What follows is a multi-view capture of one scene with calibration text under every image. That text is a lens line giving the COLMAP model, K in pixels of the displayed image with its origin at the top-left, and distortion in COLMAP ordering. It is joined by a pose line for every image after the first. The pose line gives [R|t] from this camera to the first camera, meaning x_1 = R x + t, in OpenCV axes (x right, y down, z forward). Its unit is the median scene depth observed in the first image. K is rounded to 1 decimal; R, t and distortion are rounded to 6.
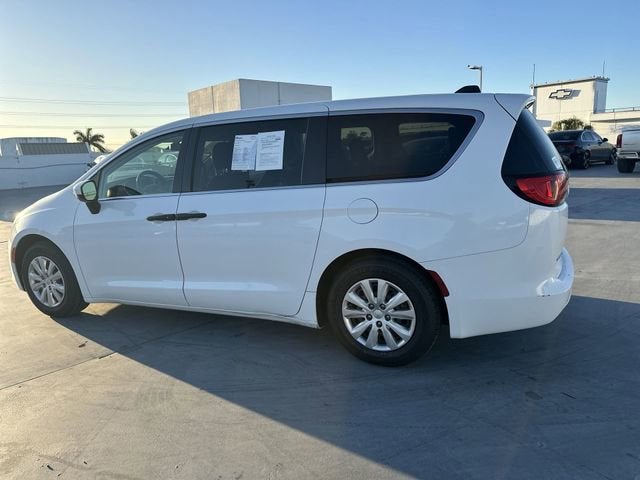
lens RADIAL K [[447.1, 0, 320.6], [0, 447.1, 232.2], [0, 0, 1]] dist [0.043922, -0.050996]
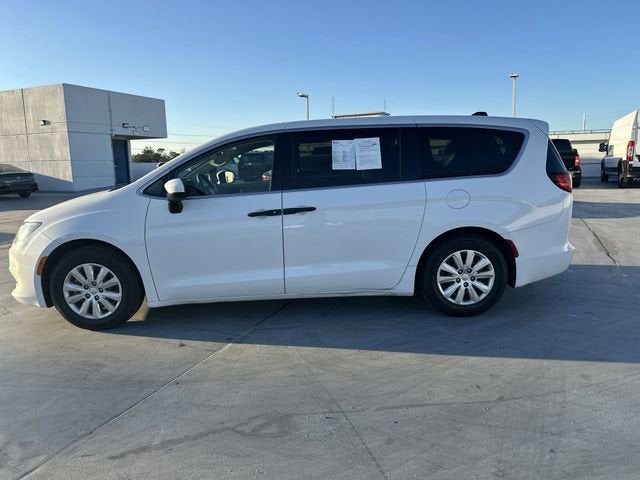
lens RADIAL K [[447.1, 0, 320.9], [0, 447.1, 235.6], [0, 0, 1]] dist [0.043922, -0.050996]
pose [[0.906788, -0.043349, 0.419352, -0.773796], [0.058744, 0.997988, -0.023862, 0.062652], [-0.417474, 0.046272, 0.907510, -0.035314]]
